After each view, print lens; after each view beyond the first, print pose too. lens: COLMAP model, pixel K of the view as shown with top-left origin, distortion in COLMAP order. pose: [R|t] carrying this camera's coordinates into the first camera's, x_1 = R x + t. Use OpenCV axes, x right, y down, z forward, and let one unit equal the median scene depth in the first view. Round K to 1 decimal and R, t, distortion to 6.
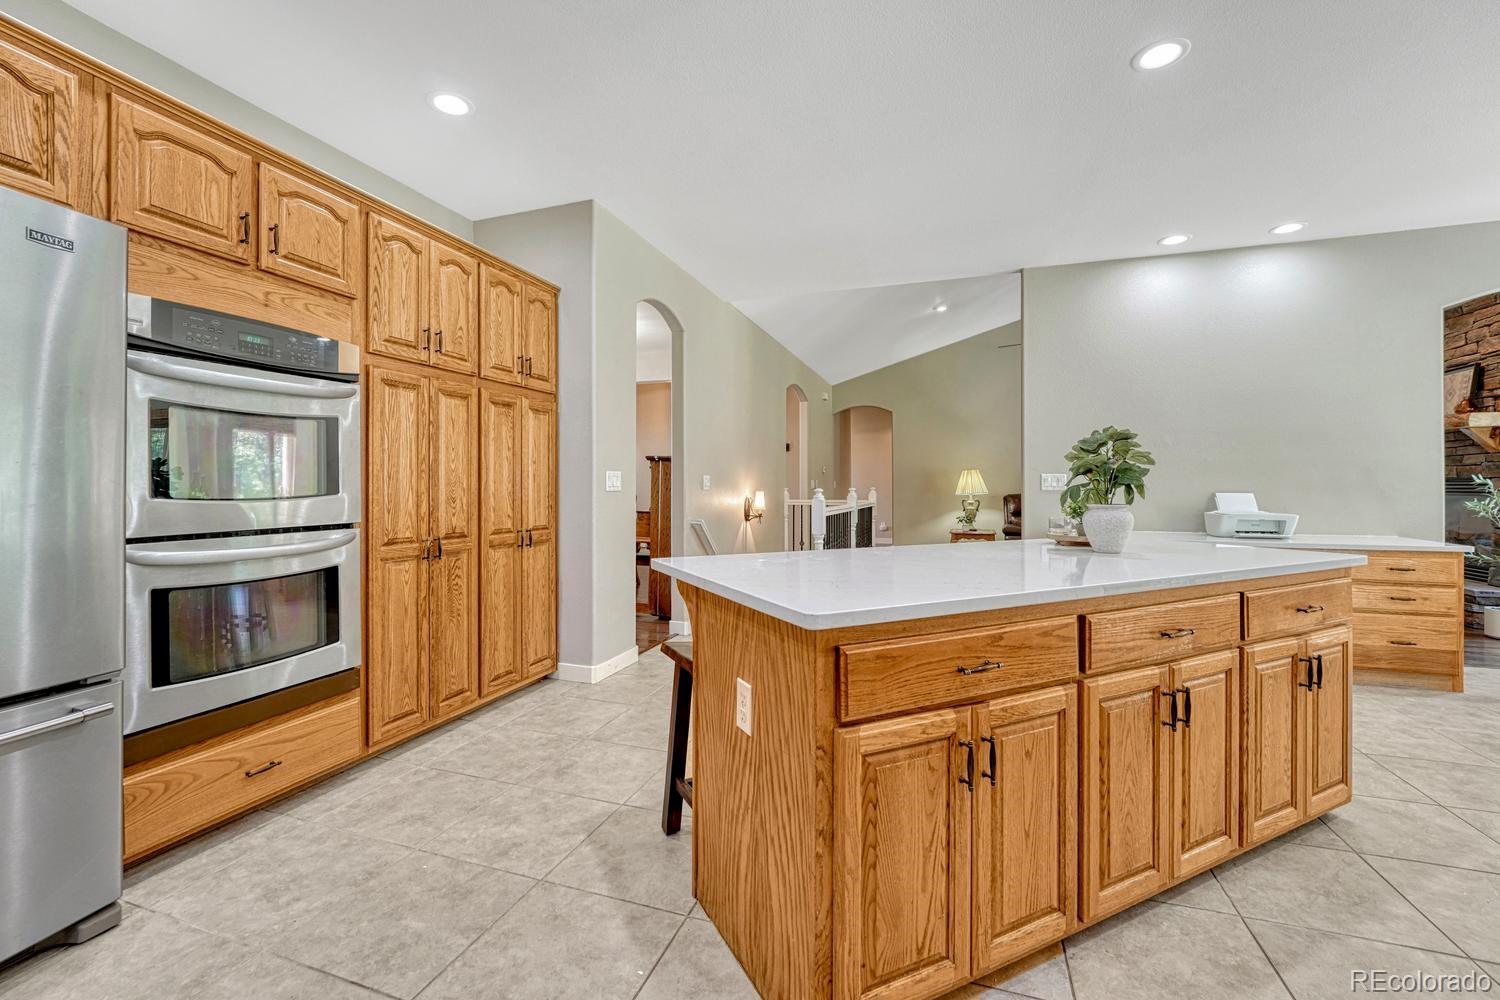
lens RADIAL K [[630.1, 0, 743.5], [0, 630.1, 483.1], [0, 0, 1]] dist [-0.010337, 0.000468]
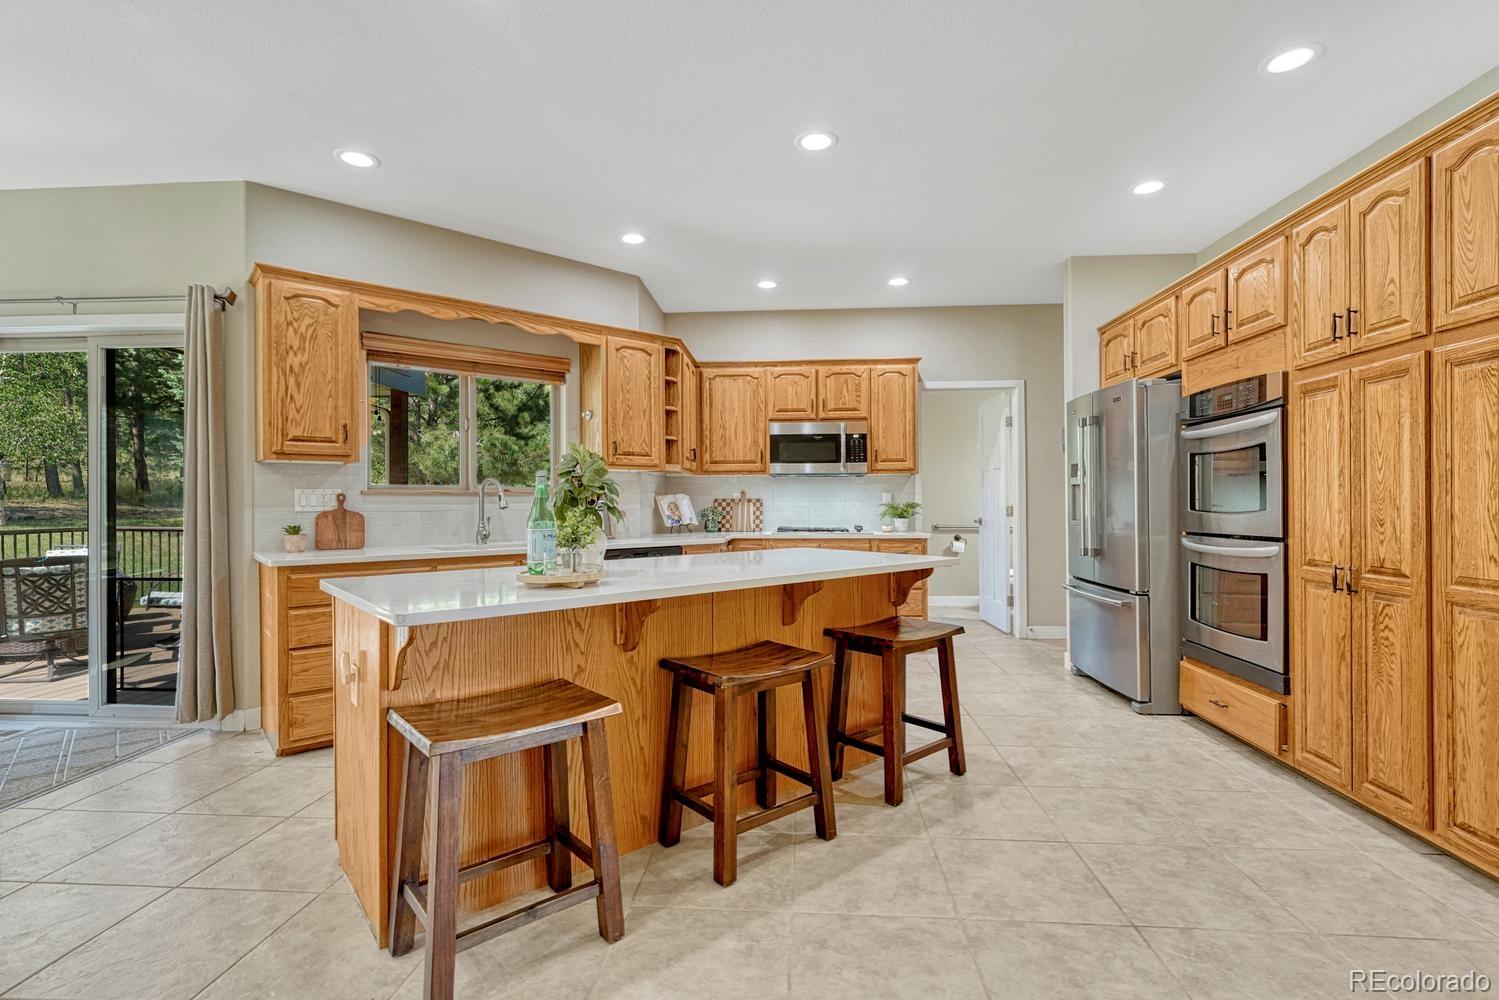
lens RADIAL K [[688.6, 0, 749.7], [0, 688.6, 501.1], [0, 0, 1]] dist [-0.002084, 0.001362]
pose [[-0.967646, 0.003589, -0.252288, 0.466173], [0.005452, 0.999963, -0.006686, 0.004185], [0.252255, -0.007845, -0.967629, 1.625291]]
